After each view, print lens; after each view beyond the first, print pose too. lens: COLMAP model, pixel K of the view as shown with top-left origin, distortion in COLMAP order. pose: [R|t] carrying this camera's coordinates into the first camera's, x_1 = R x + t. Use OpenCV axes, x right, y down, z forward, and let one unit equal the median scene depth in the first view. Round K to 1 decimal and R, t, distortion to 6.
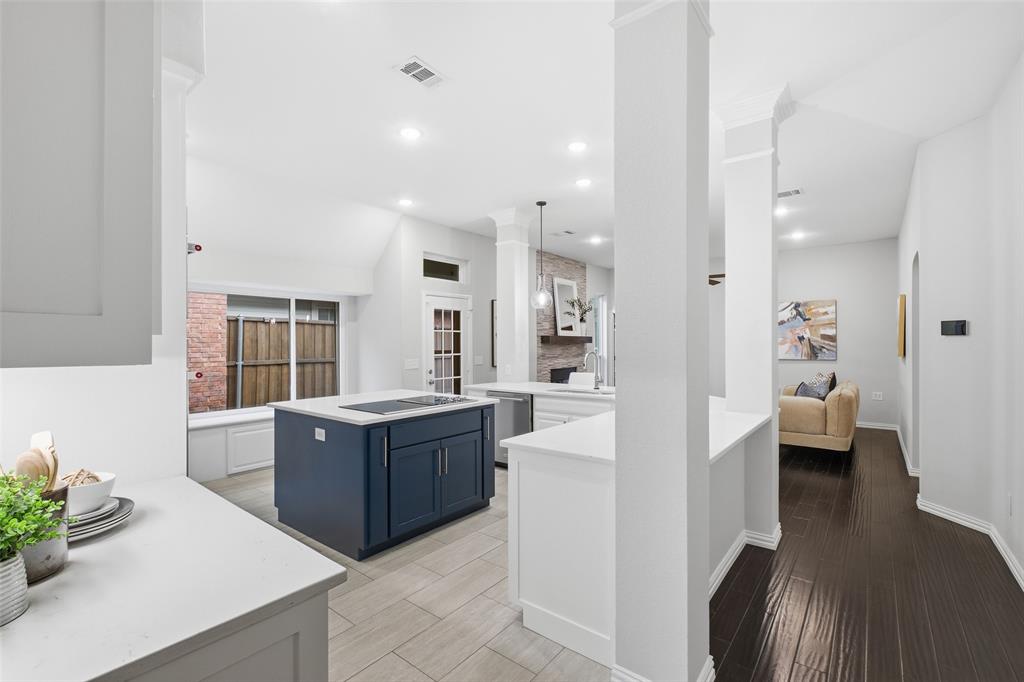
lens RADIAL K [[454.6, 0, 508.1], [0, 454.6, 343.1], [0, 0, 1]] dist [-0.000949, -0.000832]
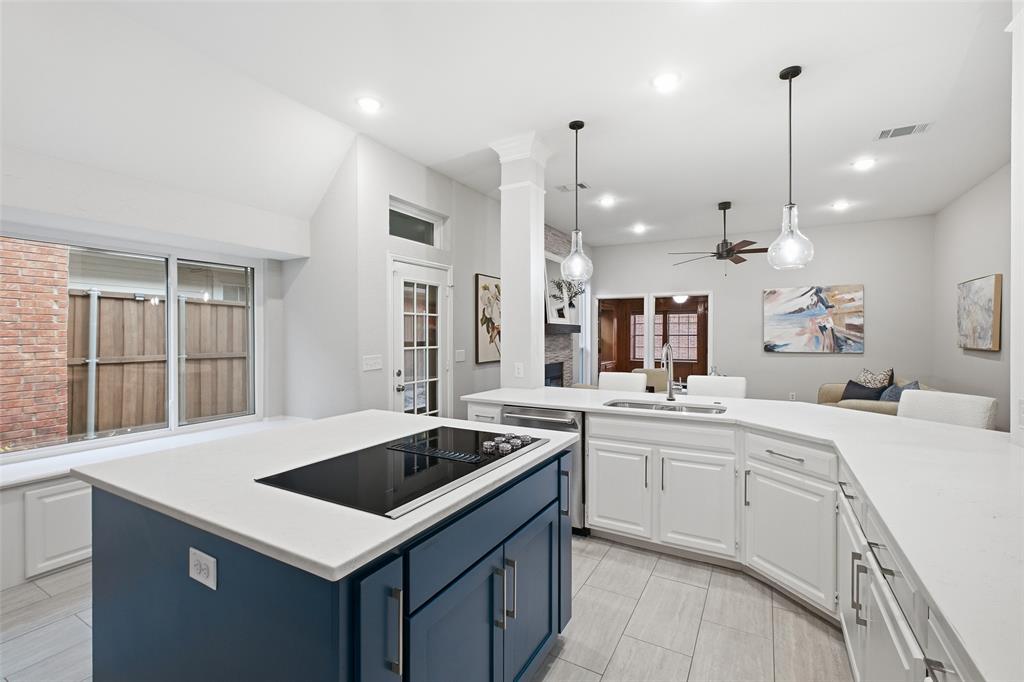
lens RADIAL K [[454.6, 0, 512.0], [0, 454.6, 335.0], [0, 0, 1]] dist [-0.000949, -0.000832]
pose [[0.986662, 0.003503, 0.162747, -0.093887], [-0.003759, 0.999992, 0.001270, 0.003575], [-0.162741, -0.001865, 0.986667, 0.247140]]
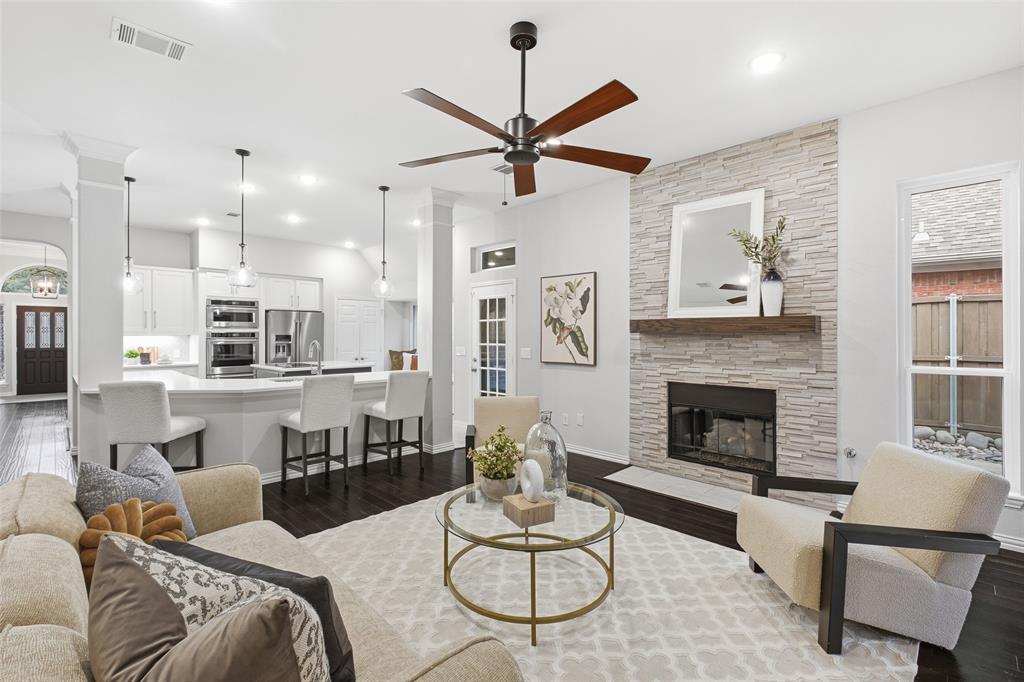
lens RADIAL K [[454.6, 0, 509.4], [0, 454.6, 334.6], [0, 0, 1]] dist [-0.000949, -0.000832]
pose [[-0.104413, 0.005642, -0.994518, 0.725138], [0.001243, 0.999984, 0.005542, -0.000940], [0.994533, -0.000658, -0.104418, 0.980852]]
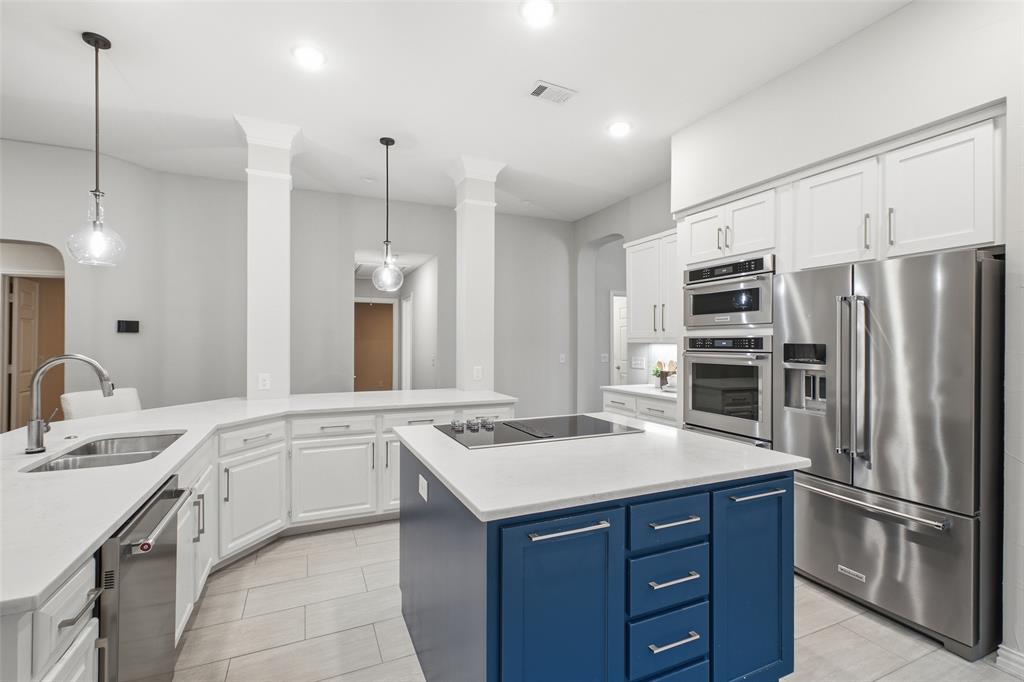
lens RADIAL K [[454.6, 0, 514.4], [0, 454.6, 341.1], [0, 0, 1]] dist [-0.000949, -0.000832]
pose [[-0.895642, 0.002867, 0.444766, -0.263039], [0.001749, 0.999994, -0.002924, 0.003726], [-0.444772, -0.001841, -0.895642, 0.749959]]
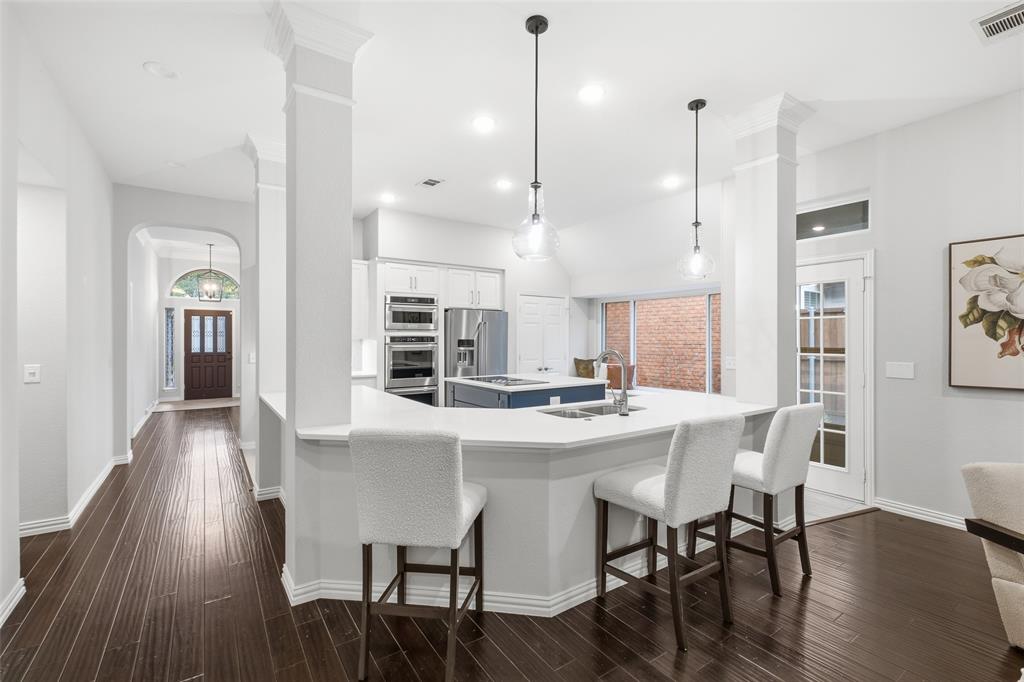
lens RADIAL K [[454.6, 0, 515.1], [0, 454.6, 339.0], [0, 0, 1]] dist [-0.000949, -0.000832]
pose [[-0.289543, 0.005300, -0.957150, 0.517881], [0.000945, 0.999986, 0.005252, -0.000156], [0.957164, 0.000616, -0.289544, 0.675382]]
